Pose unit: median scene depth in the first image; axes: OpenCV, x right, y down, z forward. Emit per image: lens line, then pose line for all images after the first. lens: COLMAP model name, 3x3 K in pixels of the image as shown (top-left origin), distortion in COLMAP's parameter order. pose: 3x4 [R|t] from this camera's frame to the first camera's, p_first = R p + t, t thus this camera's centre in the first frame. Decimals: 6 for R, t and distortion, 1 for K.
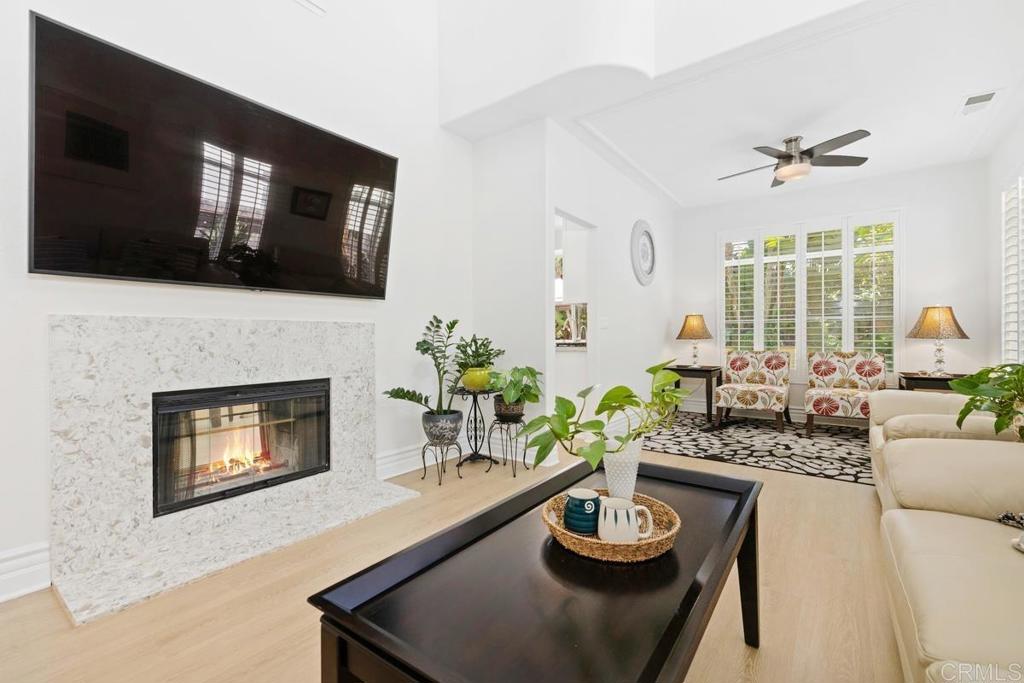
lens RADIAL K [[440.8, 0, 512.3], [0, 440.8, 339.3], [0, 0, 1]] dist [0.007129, -0.002383]
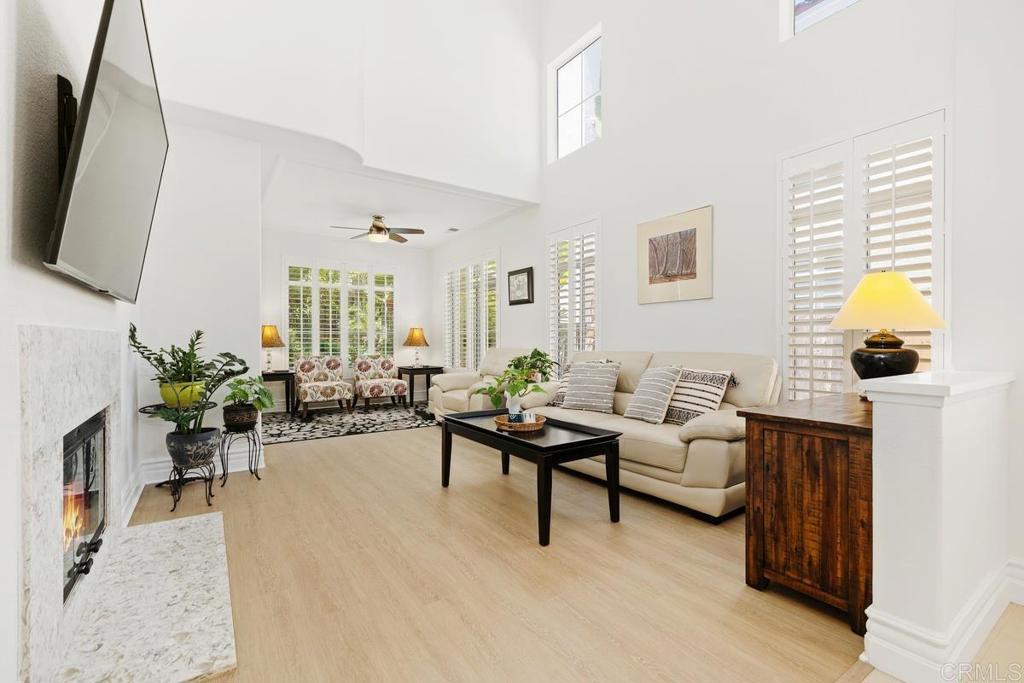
lens RADIAL K [[440.8, 0, 518.6], [0, 440.8, 341.6], [0, 0, 1]] dist [0.007129, -0.002383]
pose [[0.323016, 0.004286, 0.946384, -0.526066], [-0.001230, 0.999991, -0.004109, -0.011851], [-0.946393, 0.000163, 0.323019, 0.041370]]
